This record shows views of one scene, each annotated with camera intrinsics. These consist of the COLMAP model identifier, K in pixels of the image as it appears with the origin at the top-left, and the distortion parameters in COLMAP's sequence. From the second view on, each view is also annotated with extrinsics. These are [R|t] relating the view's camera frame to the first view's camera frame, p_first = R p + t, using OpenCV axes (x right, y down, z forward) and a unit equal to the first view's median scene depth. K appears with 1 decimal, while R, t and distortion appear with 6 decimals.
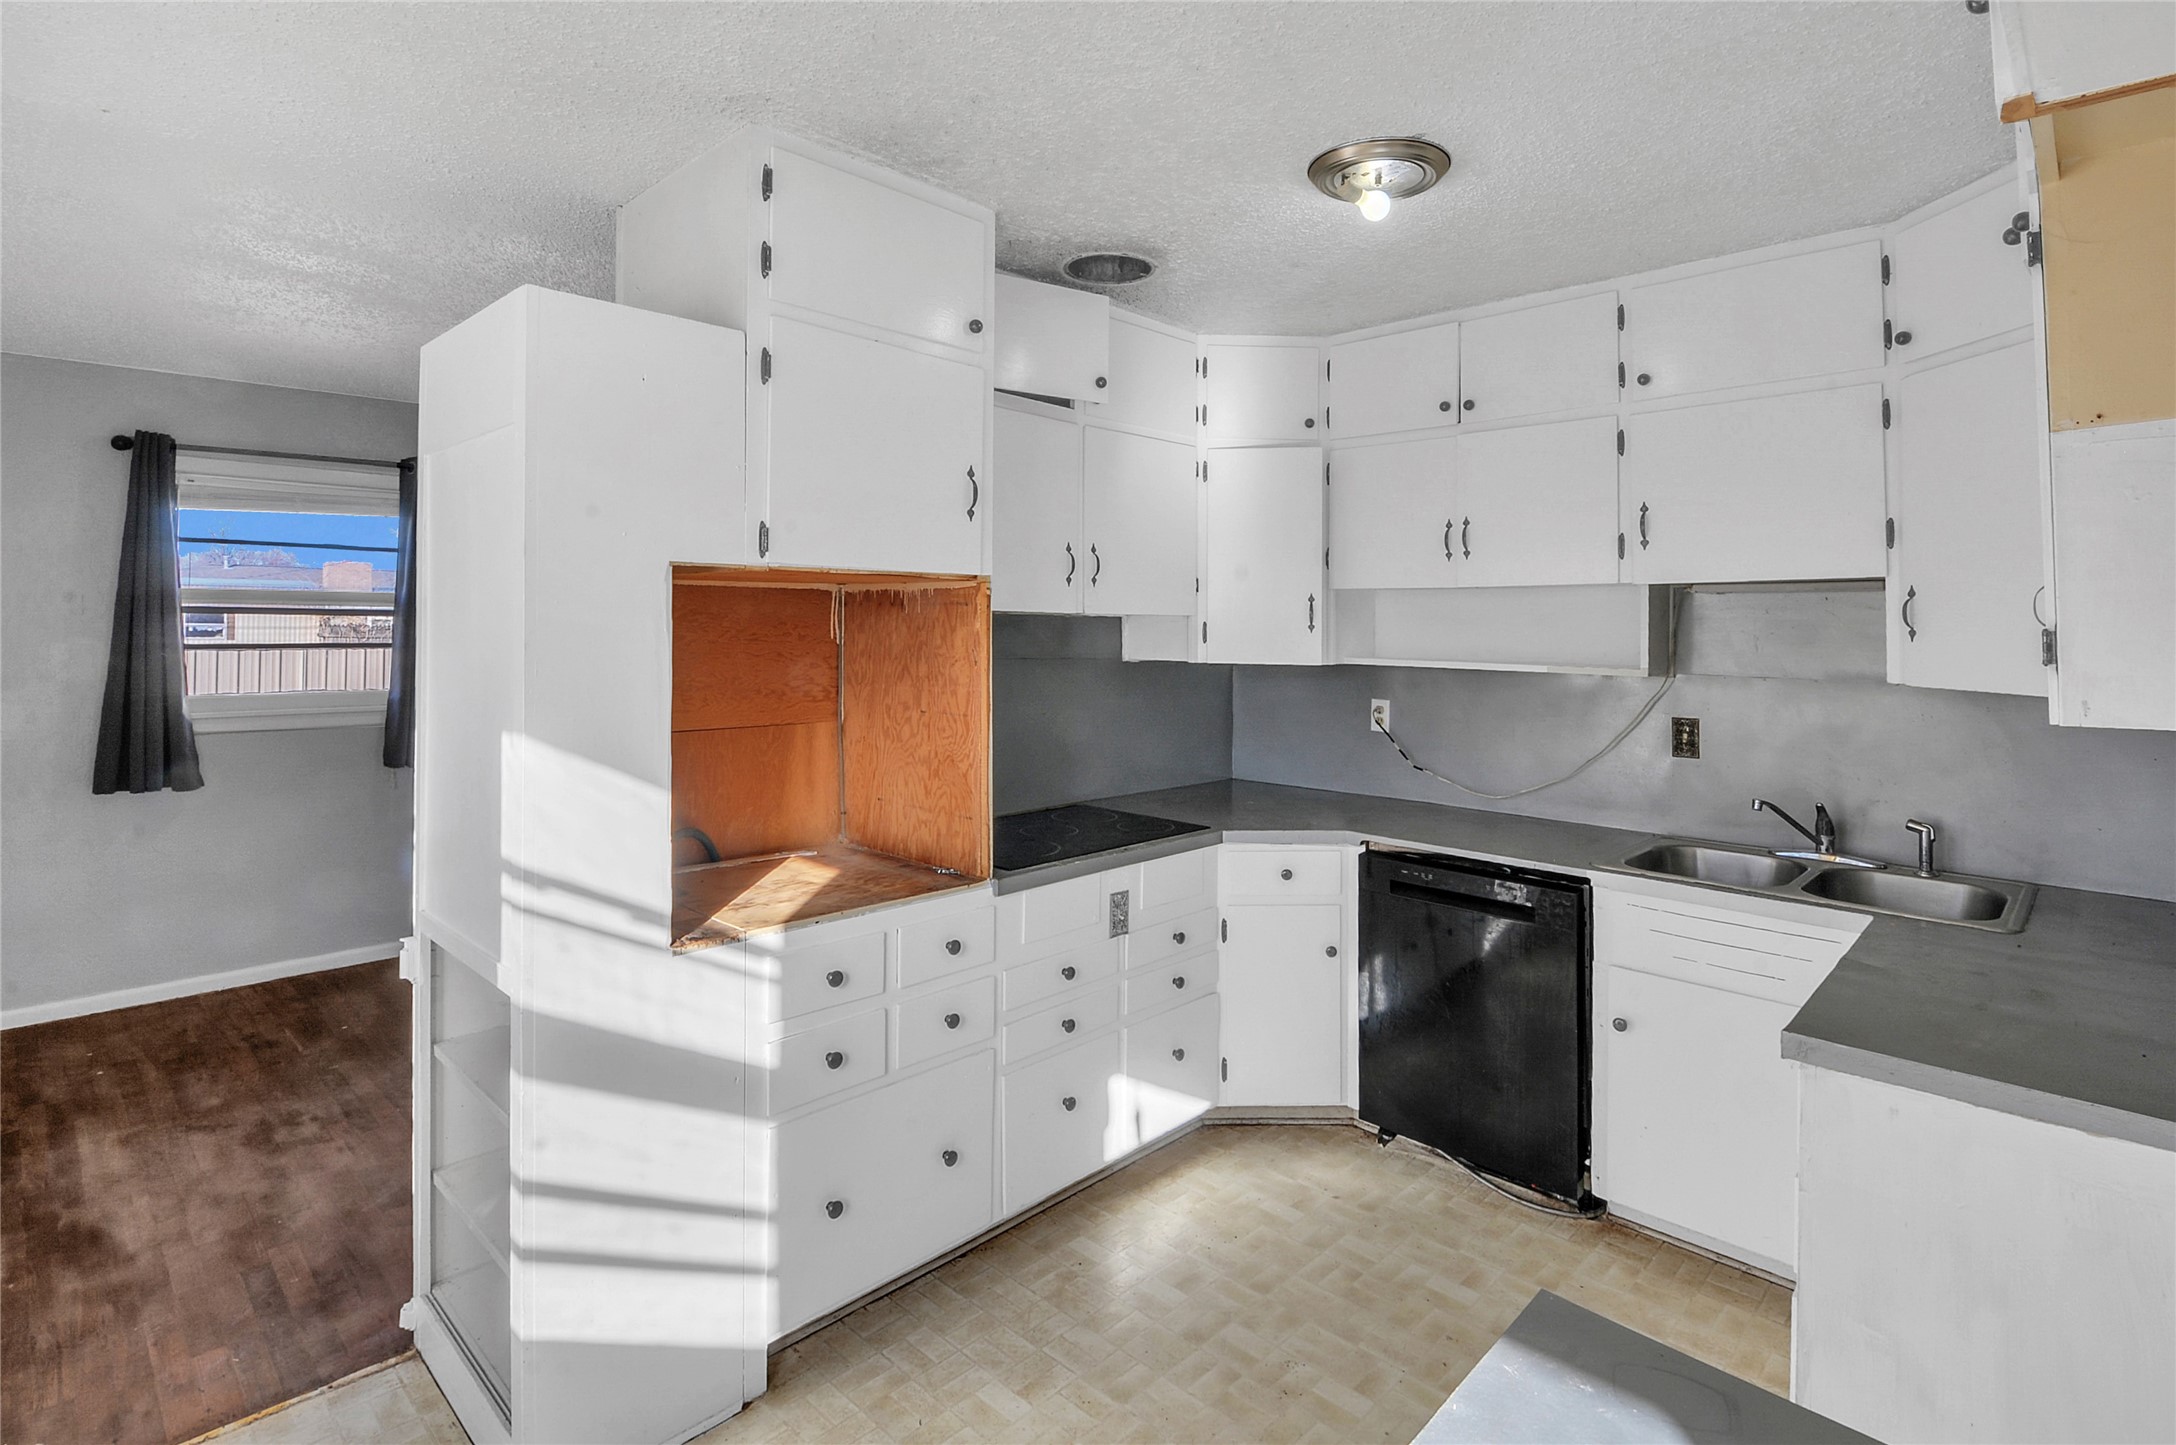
lens RADIAL K [[1036.7, 0, 1092.3], [0, 1036.7, 616.9], [0, 0, 1]] dist [0.000746, -0.000310]
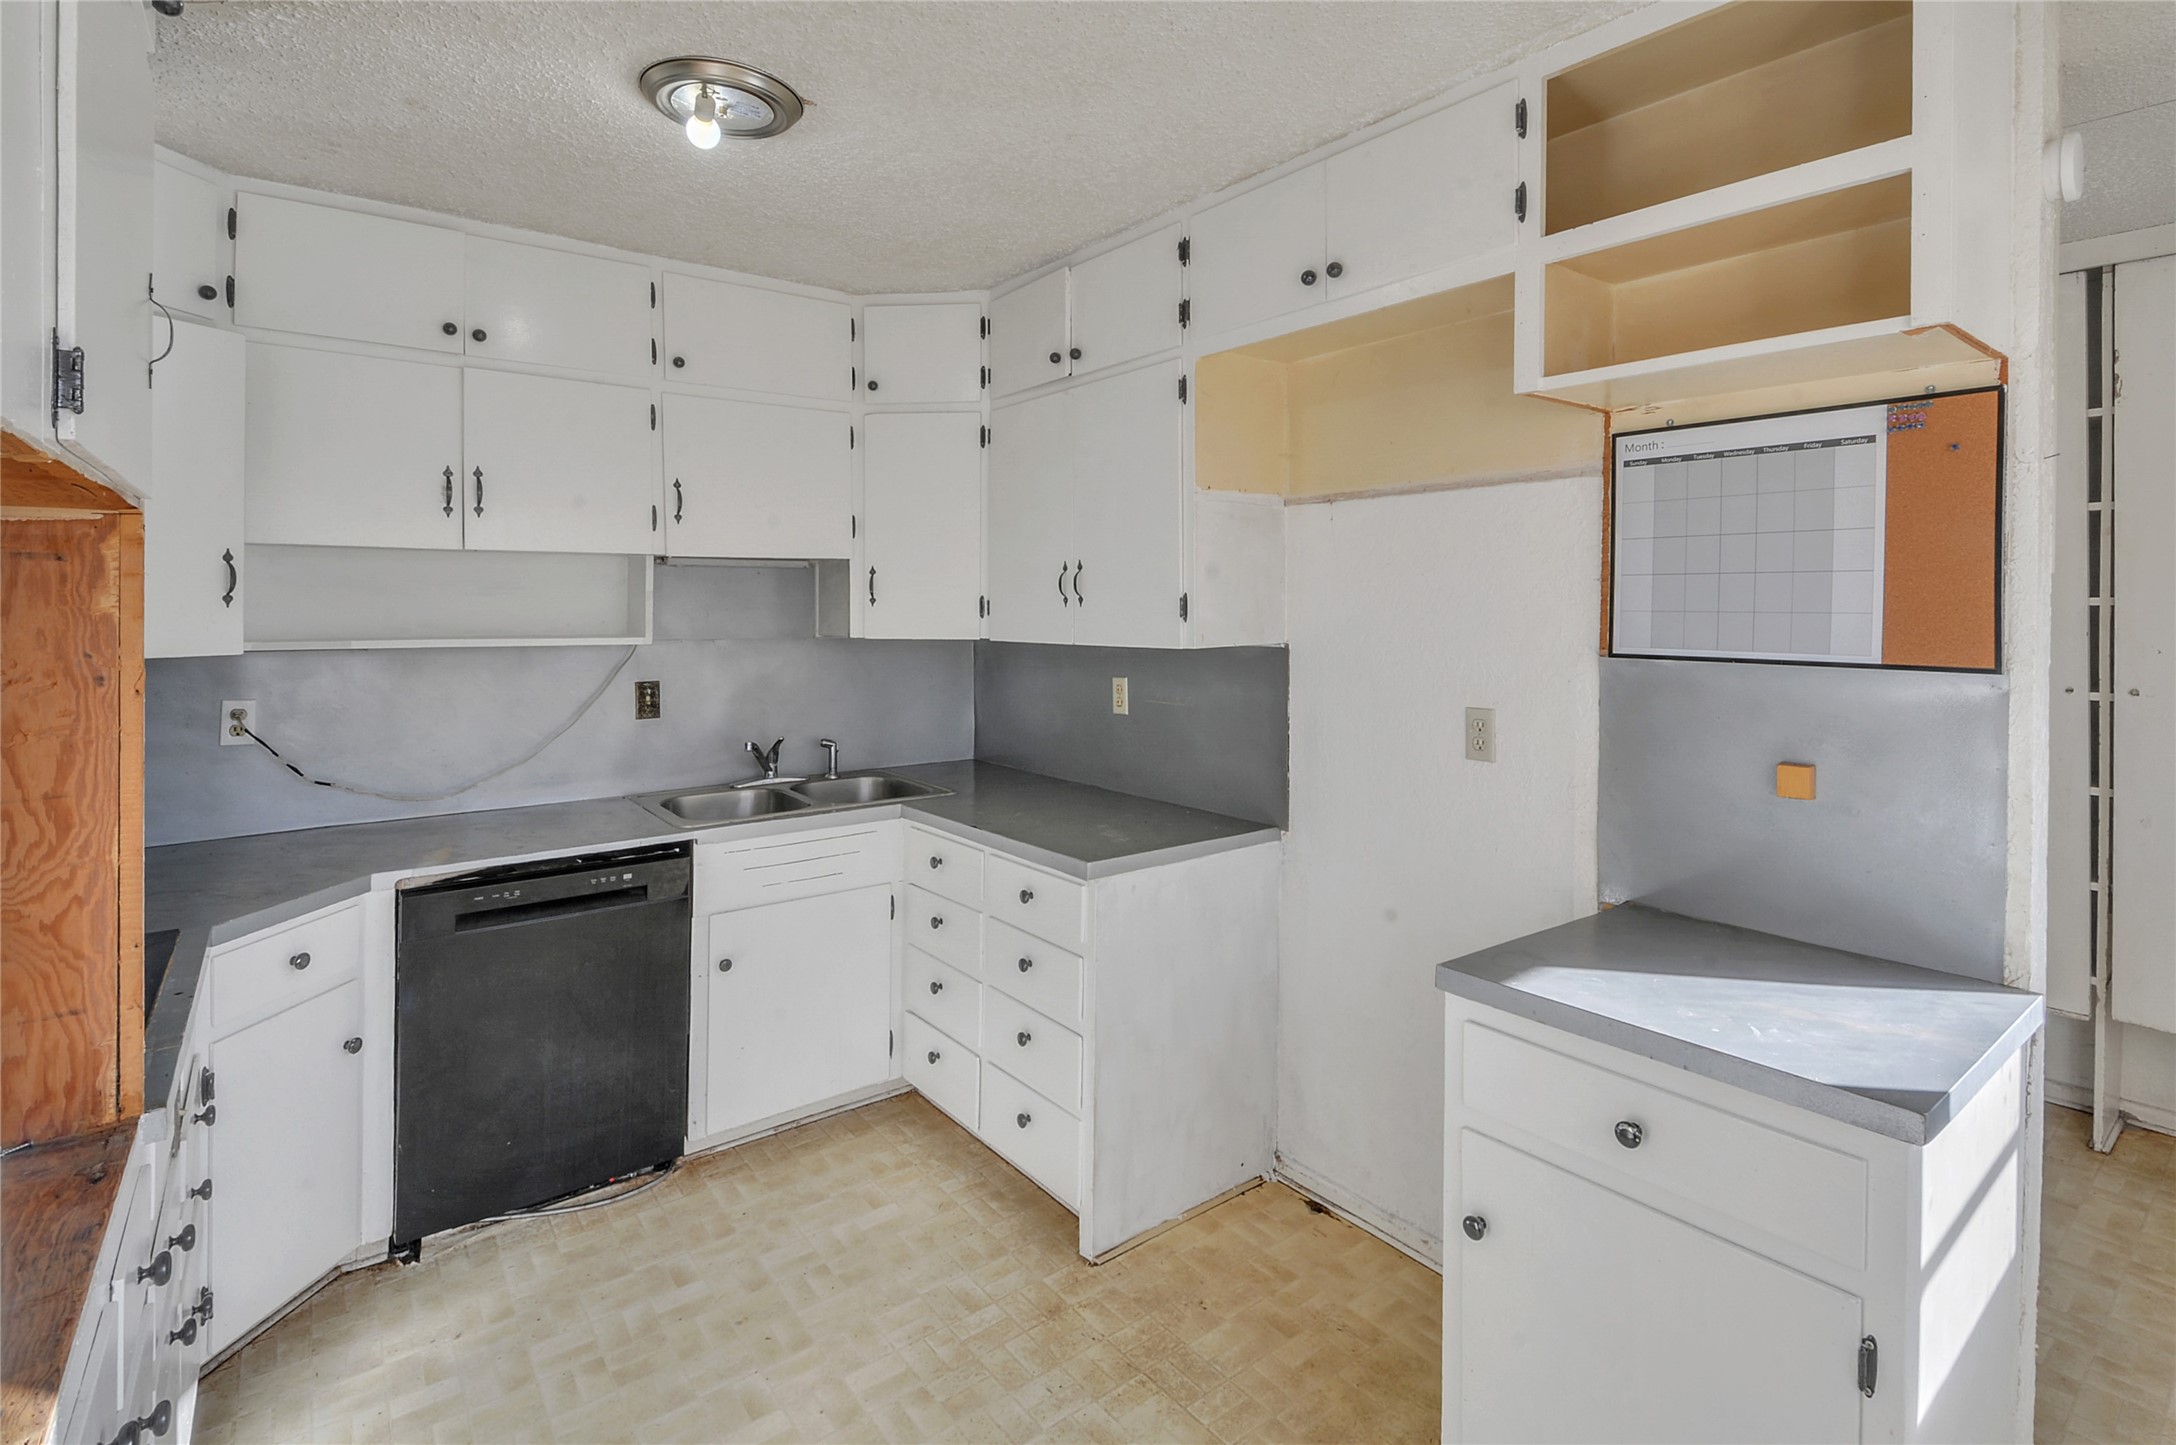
lens RADIAL K [[1050.9, 0, 1093.0], [0, 1050.9, 599.0], [0, 0, 1]] dist [-0.004346, -0.002052]
pose [[0.143254, -0.008693, 0.989648, -0.467773], [-0.006505, 0.999932, 0.009725, -0.000883], [-0.989665, -0.007830, 0.143188, 0.426948]]
